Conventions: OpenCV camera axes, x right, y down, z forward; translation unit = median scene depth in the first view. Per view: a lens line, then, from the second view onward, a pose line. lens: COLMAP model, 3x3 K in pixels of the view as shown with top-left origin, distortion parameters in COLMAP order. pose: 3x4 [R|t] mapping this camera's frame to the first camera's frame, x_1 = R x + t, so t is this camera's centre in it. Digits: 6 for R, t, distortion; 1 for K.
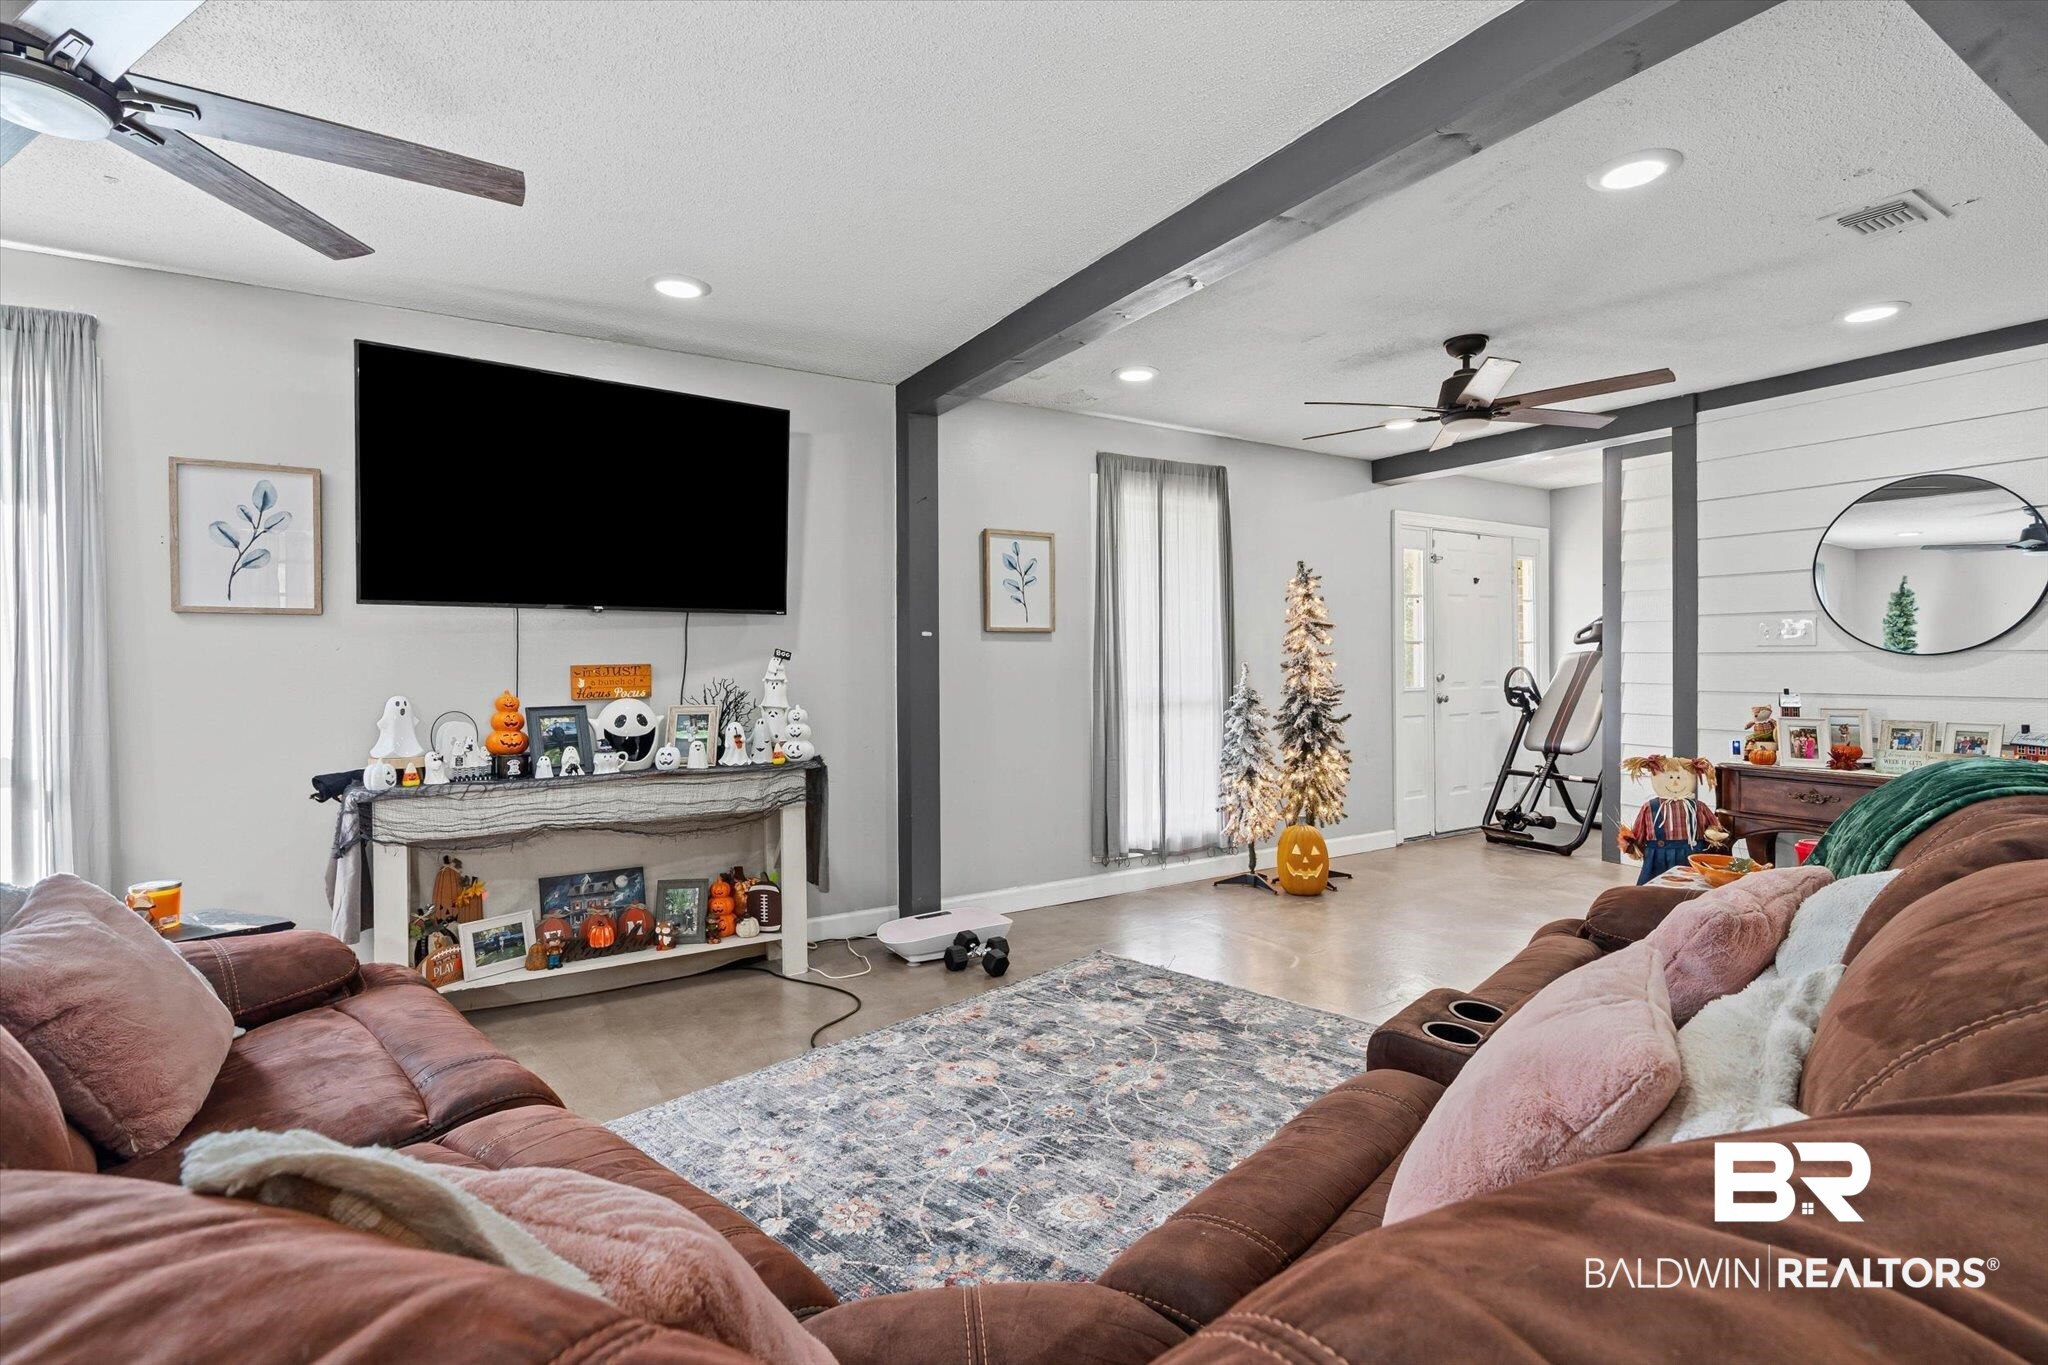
lens RADIAL K [[955.1, 0, 1027.1], [0, 955.1, 668.5], [0, 0, 1]] dist [-0.002907, -0.000136]
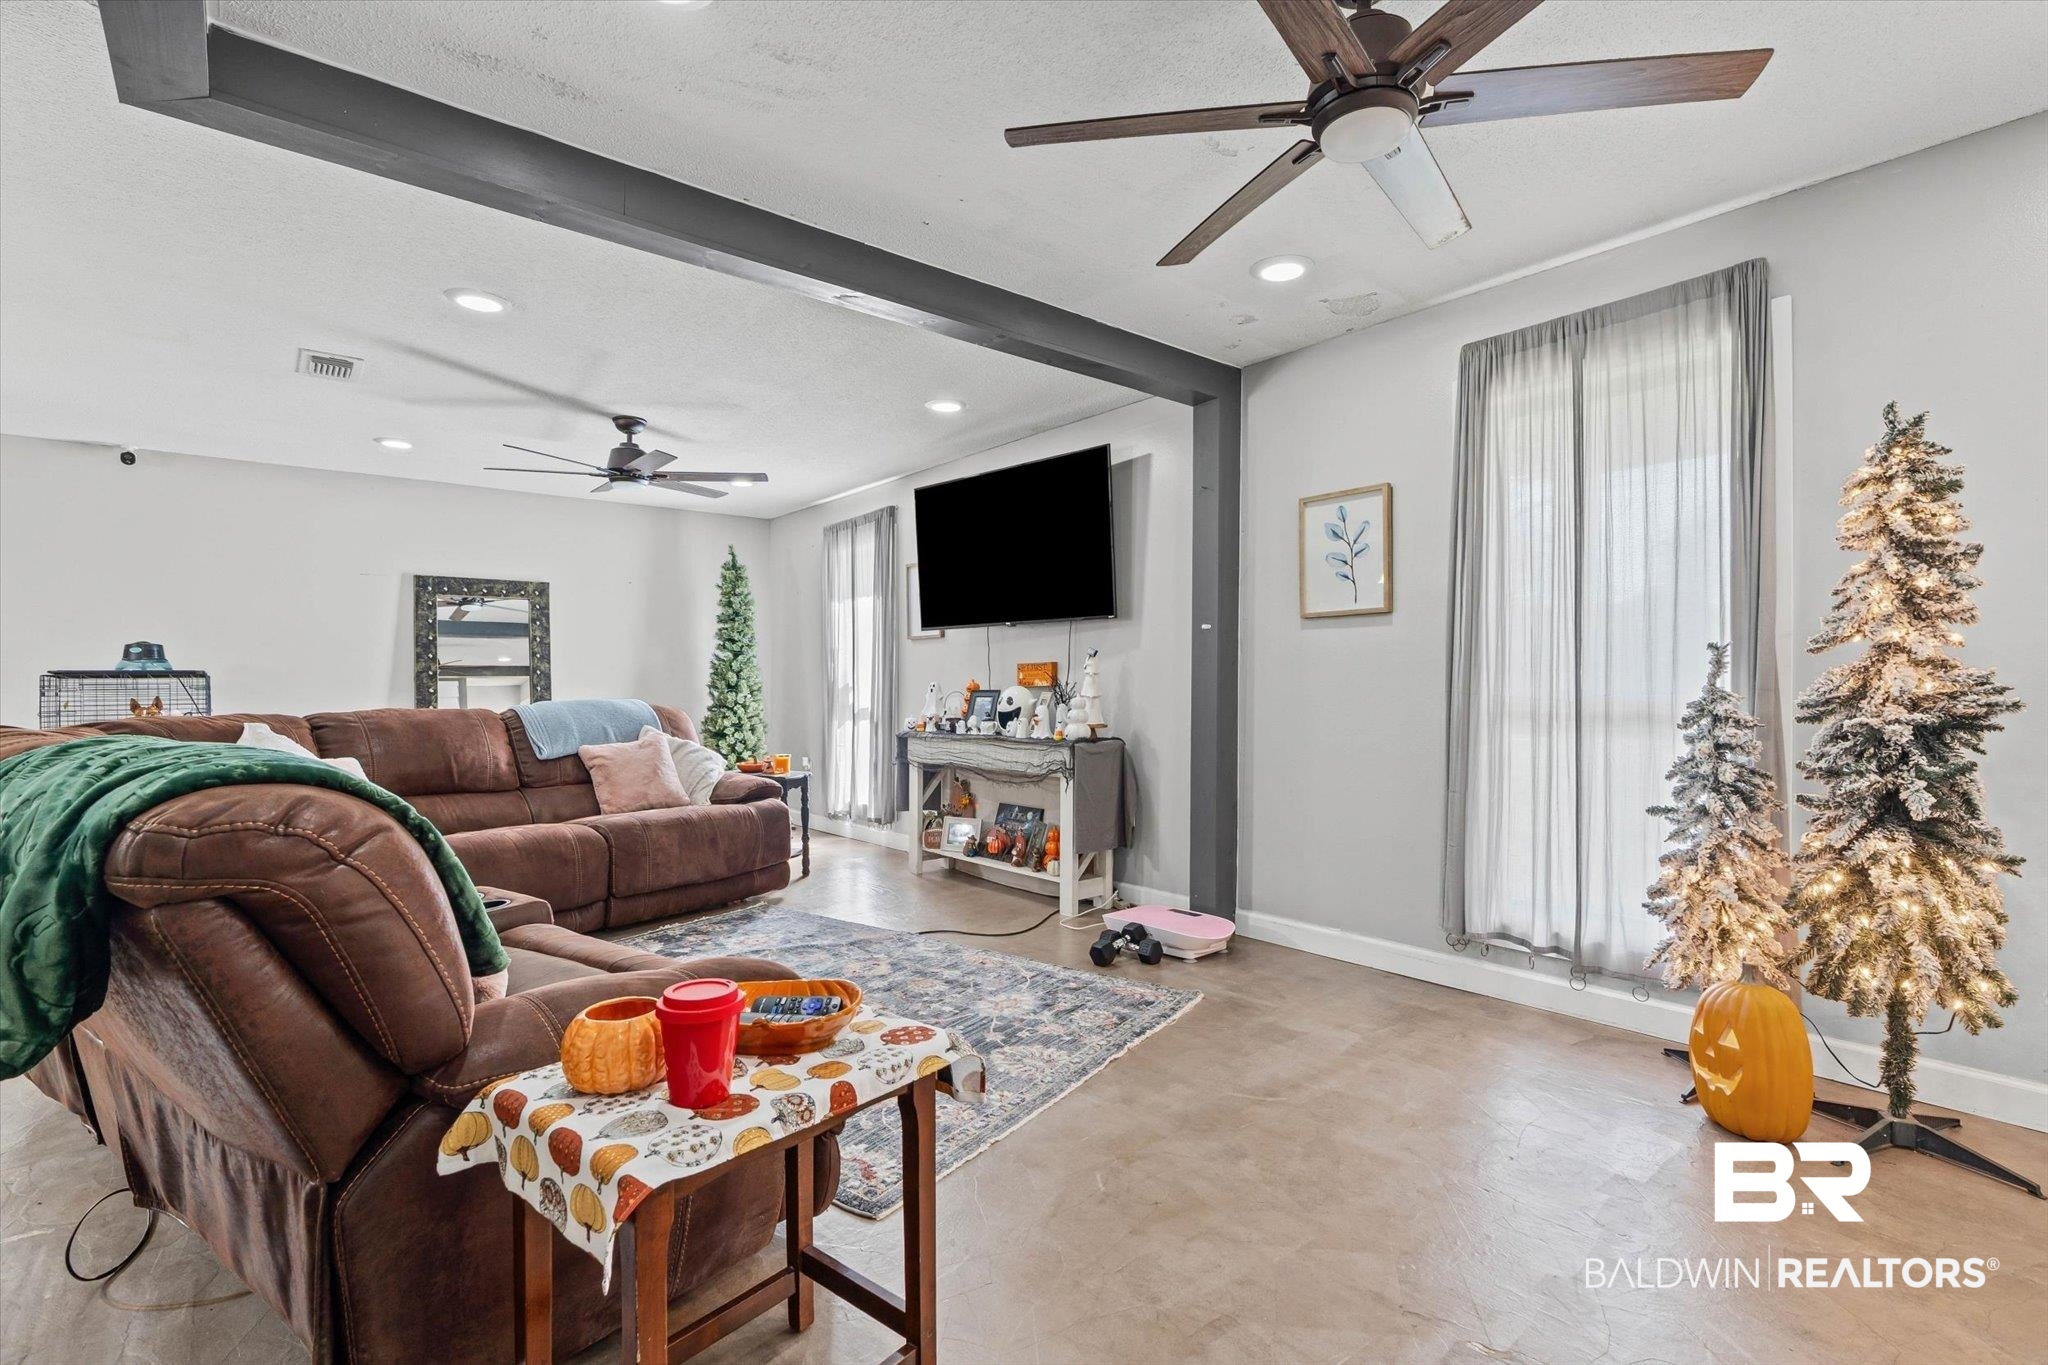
lens RADIAL K [[910.9, 0, 987.3], [0, 910.9, 685.2], [0, 0, 1]] dist [0.001486, 0.000320]
pose [[0.137146, 0.005703, -0.990534, 0.824863], [-0.007348, 0.999962, 0.004740, 0.021848], [0.990524, 0.006628, 0.137182, 0.688350]]
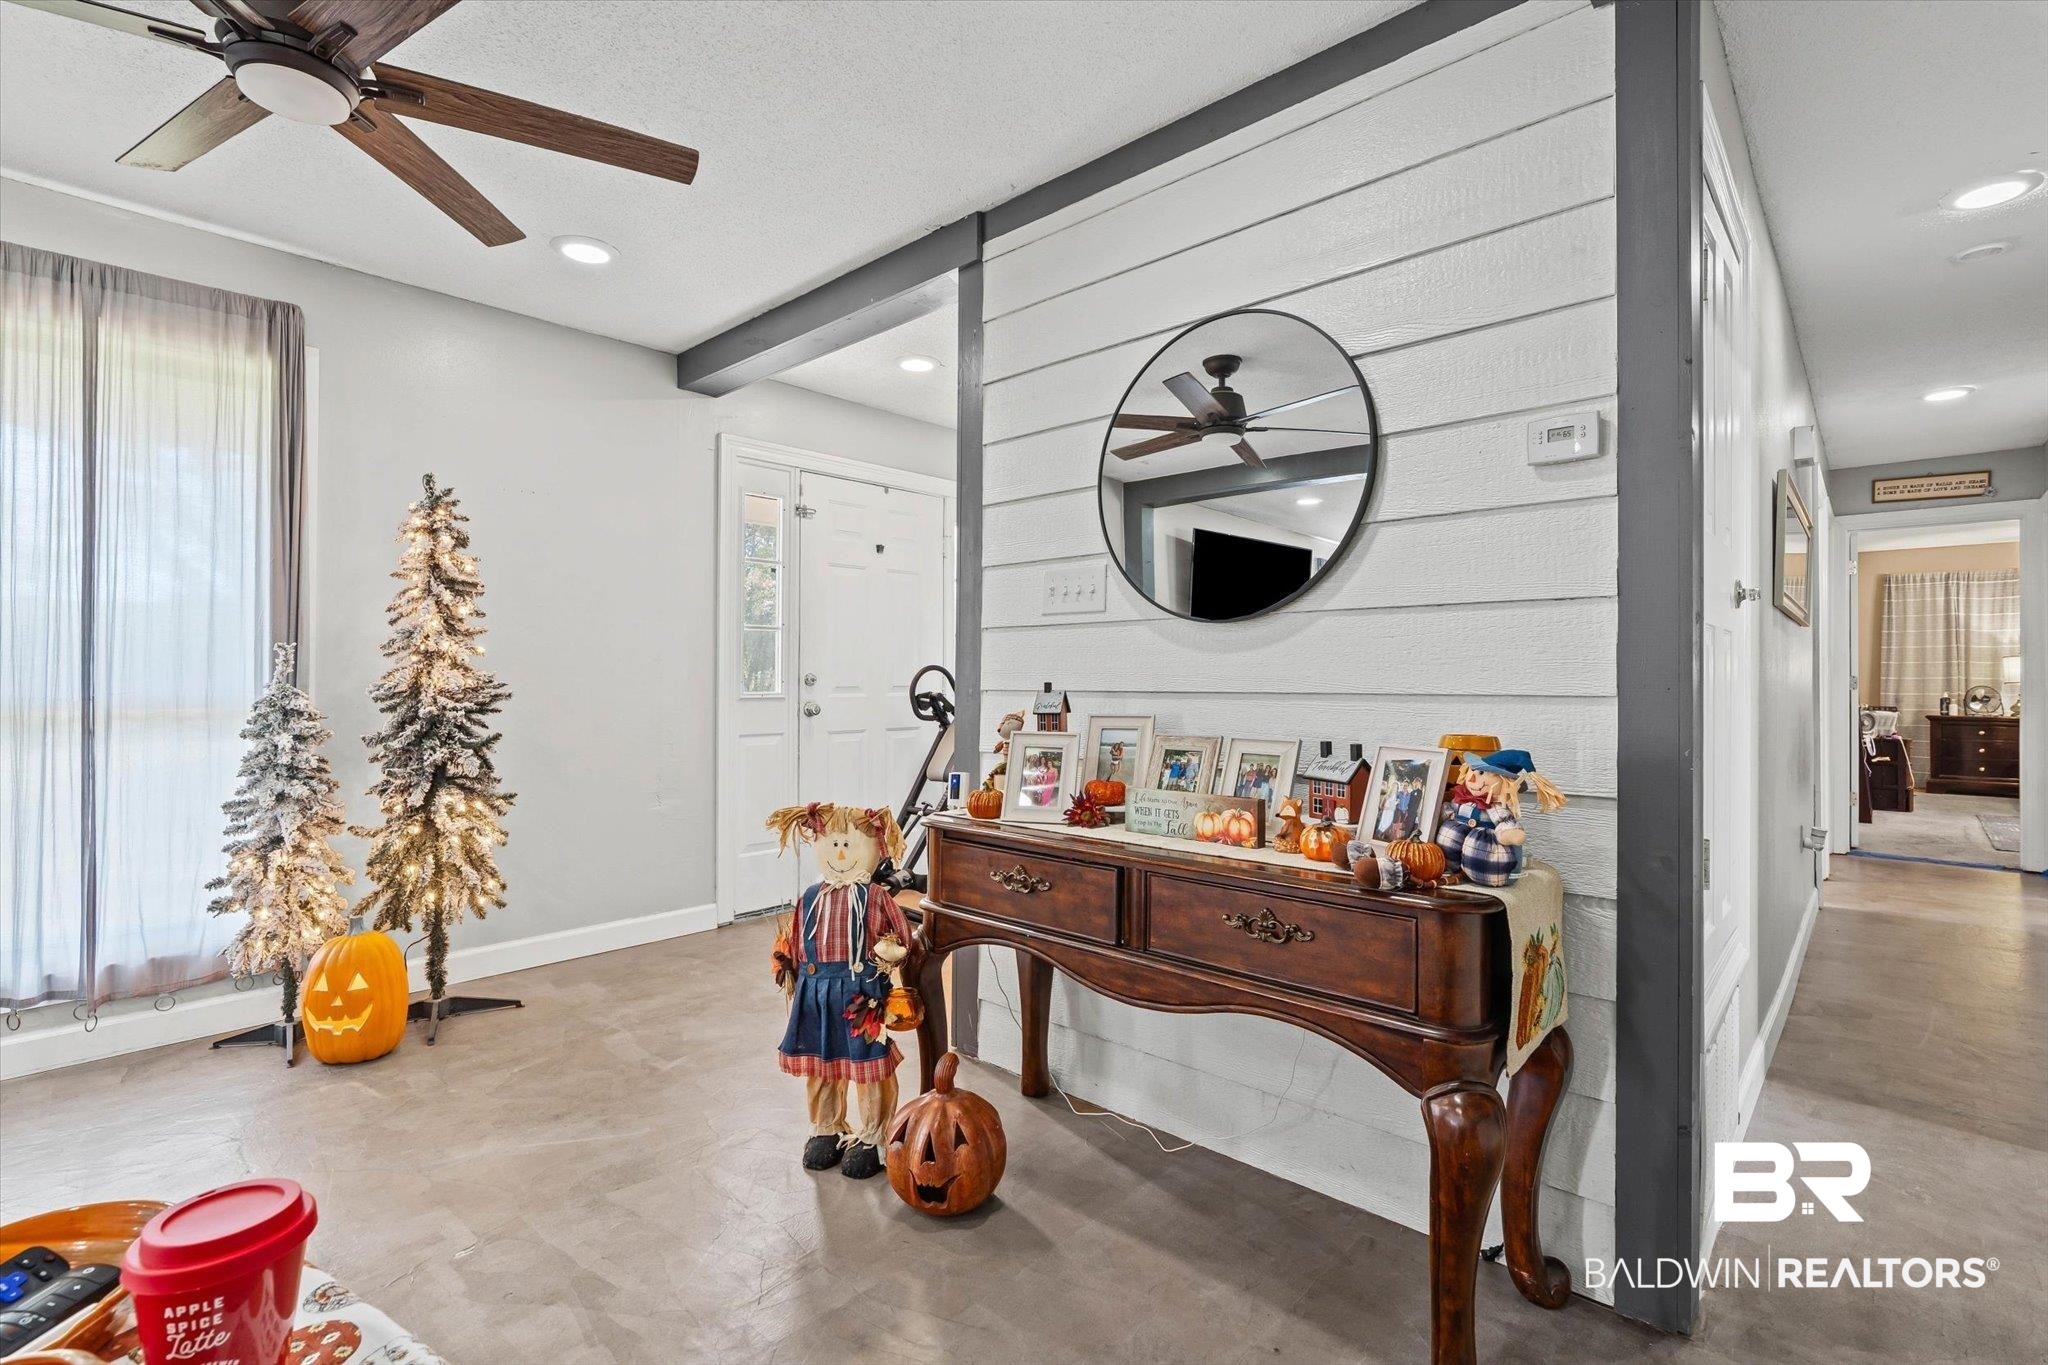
lens RADIAL K [[921.8, 0, 1033.0], [0, 921.8, 682.4], [0, 0, 1]] dist [-0.003407, -0.000401]
pose [[0.965966, 0.003331, 0.258647, 0.642866], [-0.001290, 0.999967, -0.008060, 0.025736], [-0.258665, 0.007452, 0.965938, 0.459427]]
